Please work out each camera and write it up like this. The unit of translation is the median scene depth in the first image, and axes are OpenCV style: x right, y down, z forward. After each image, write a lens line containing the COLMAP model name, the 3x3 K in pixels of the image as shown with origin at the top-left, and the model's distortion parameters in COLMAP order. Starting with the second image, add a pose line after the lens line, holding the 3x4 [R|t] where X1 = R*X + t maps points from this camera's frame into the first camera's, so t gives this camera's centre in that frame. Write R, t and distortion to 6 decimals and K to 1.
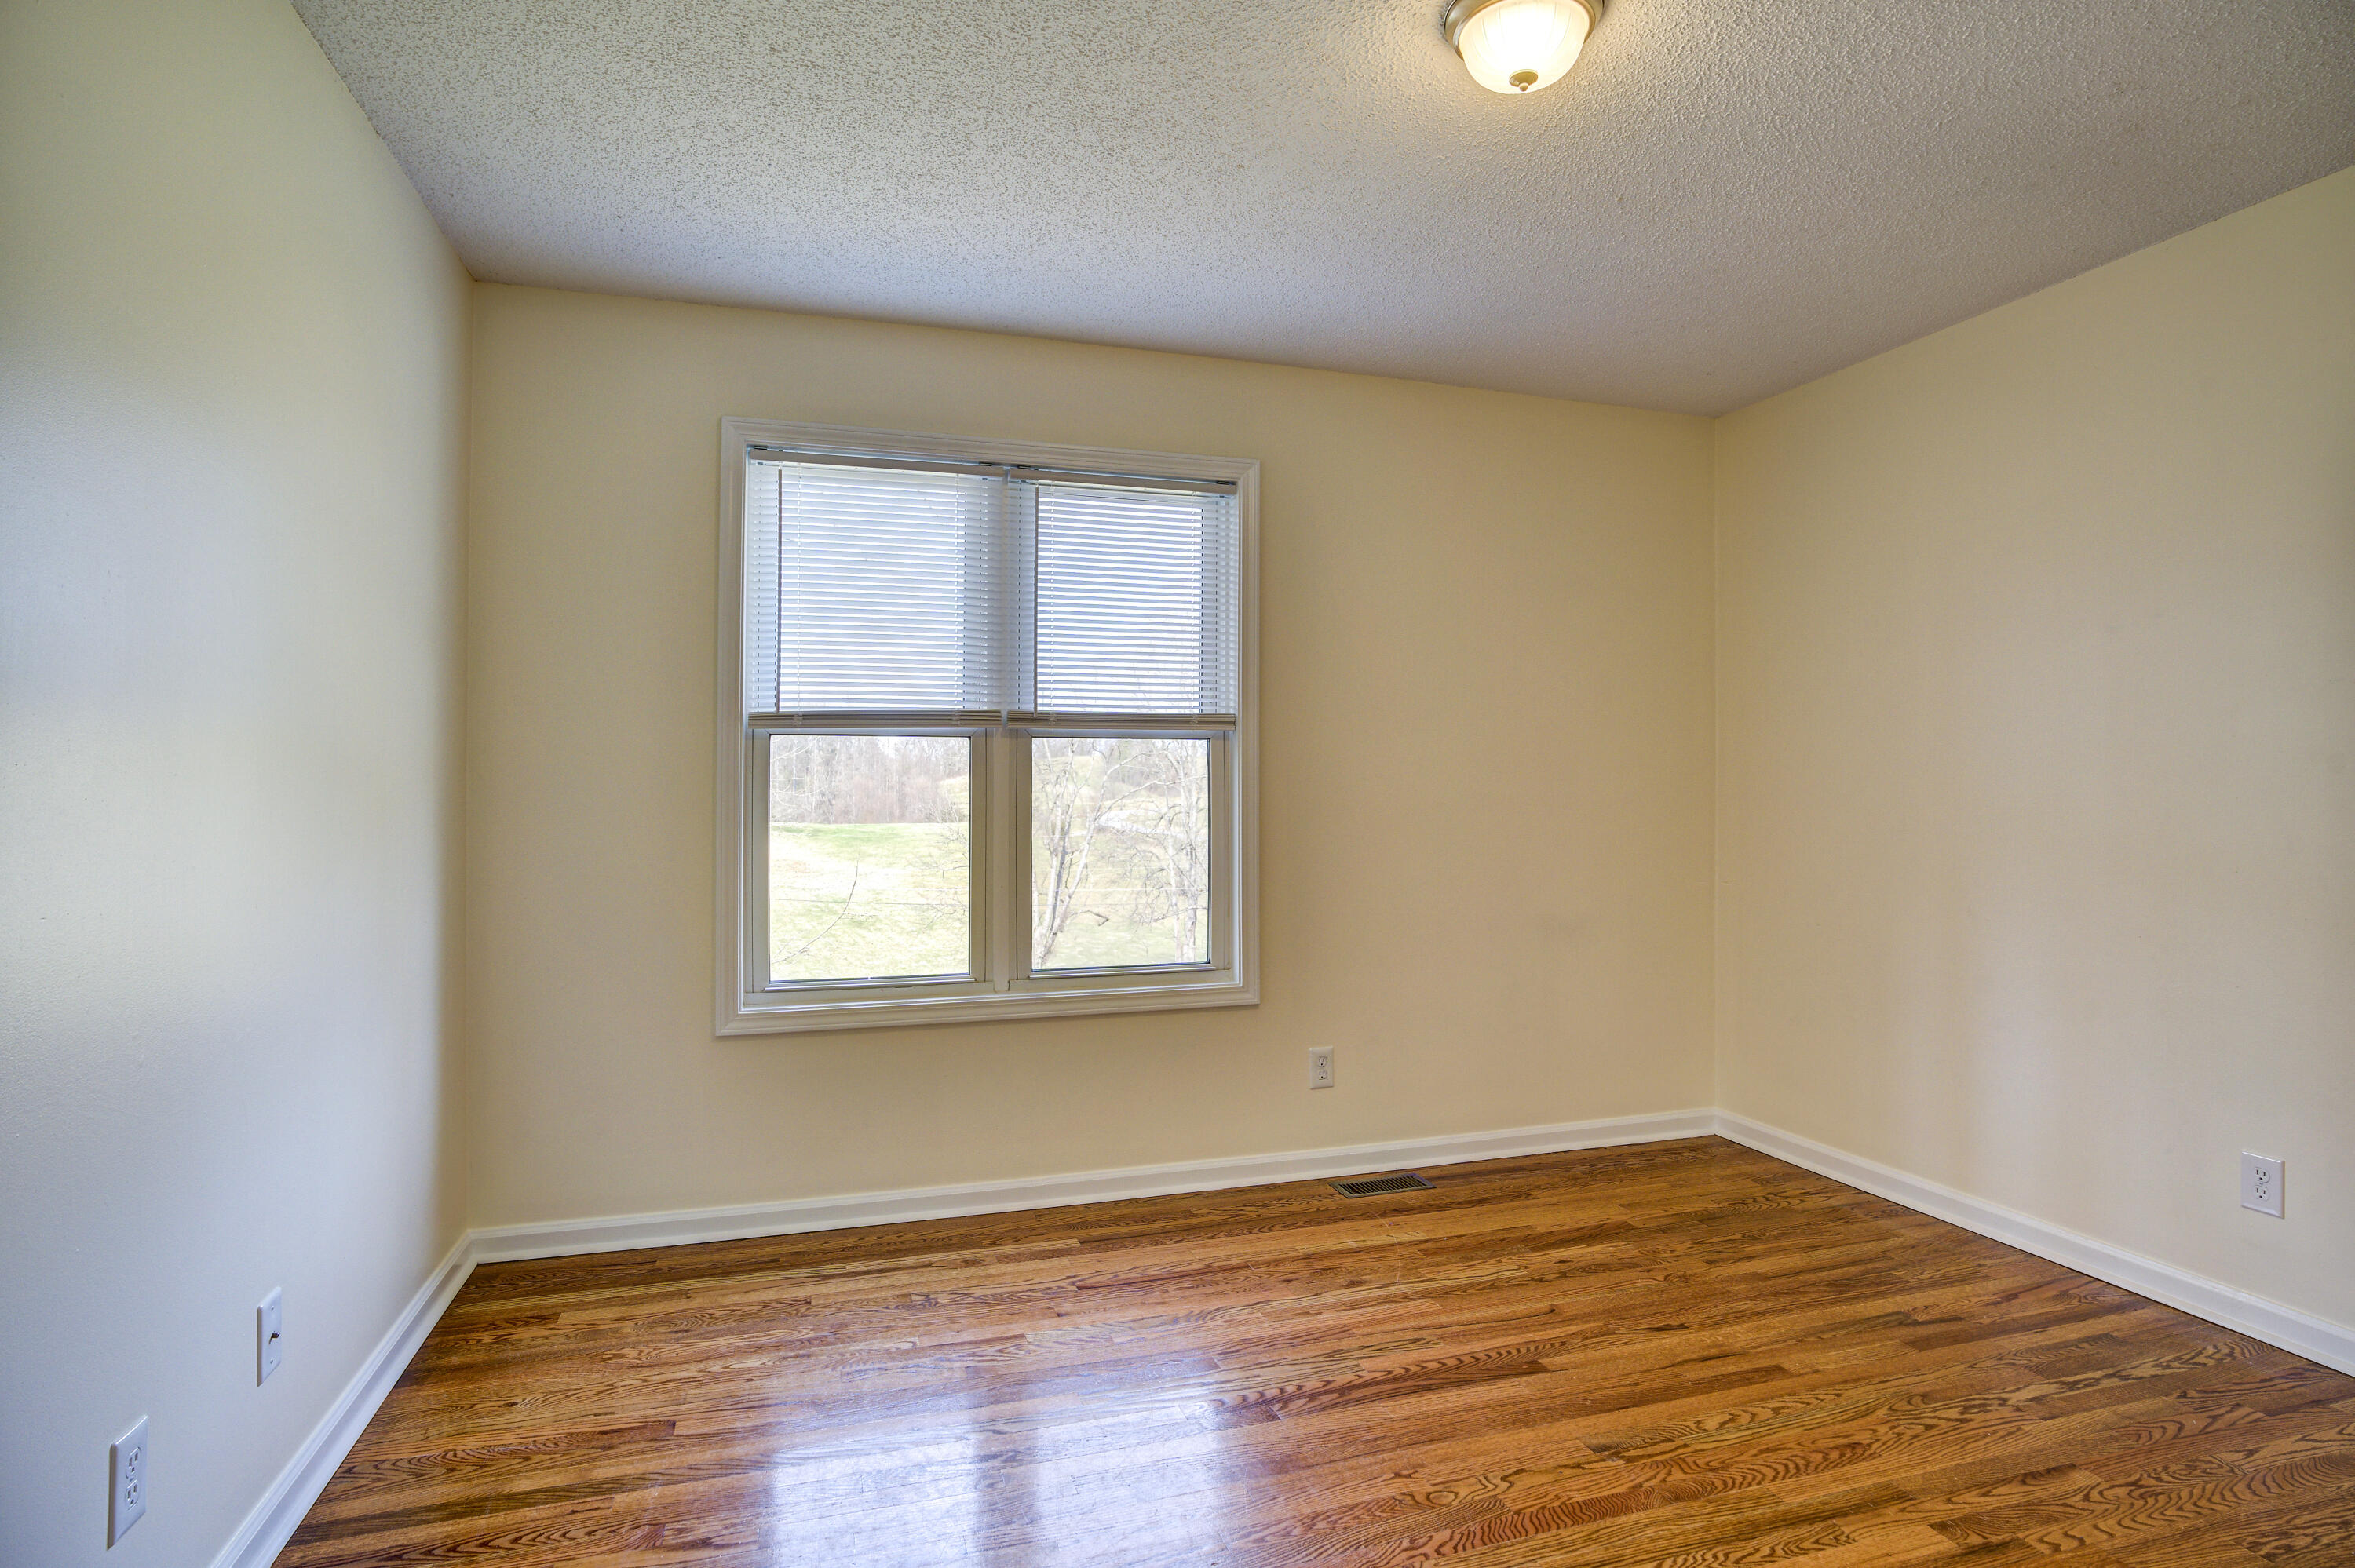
lens RADIAL K [[1197.7, 0, 1177.5], [0, 1197.7, 773.7], [0, 0, 1]] dist [-0.031447, -0.000019]
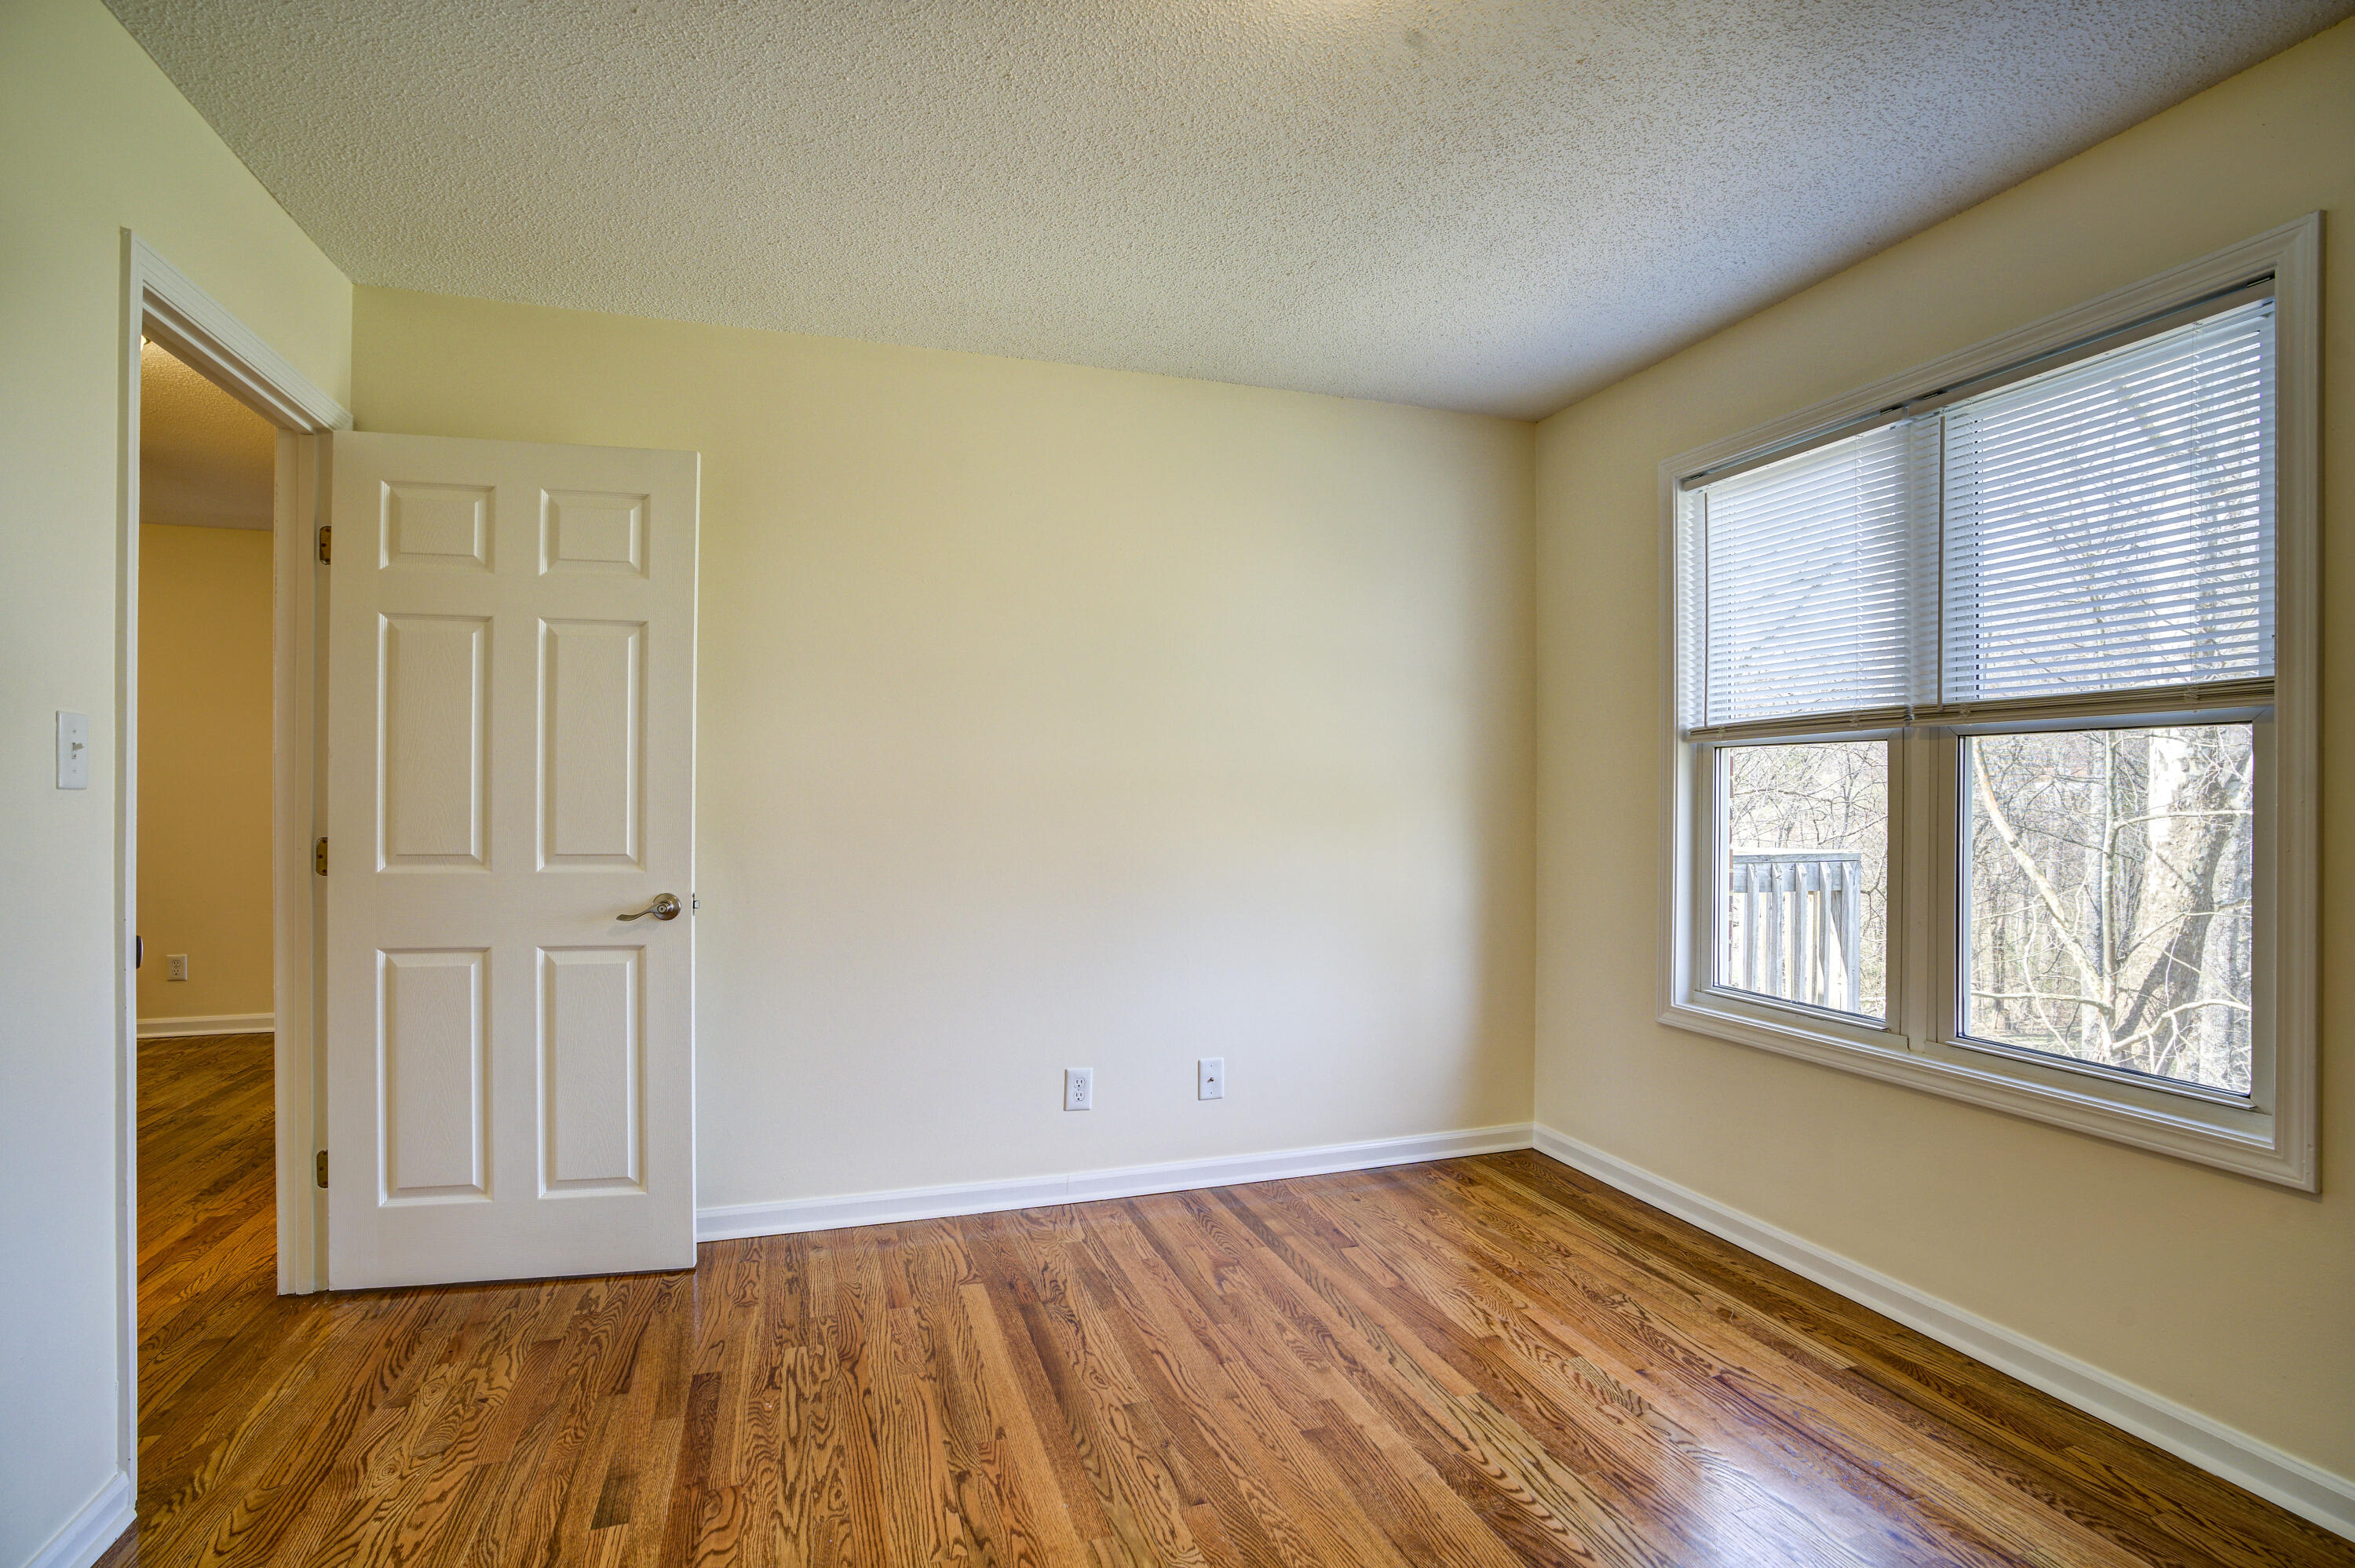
lens RADIAL K [[1170.3, 0, 1247.4], [0, 1170.3, 794.5], [0, 0, 1]] dist [0.001448, 0.000511]
pose [[0.058405, 0.002643, -0.998289, 0.670940], [0.009018, 0.999954, 0.003175, 0.000972], [0.998252, -0.009188, 0.058378, 0.546833]]
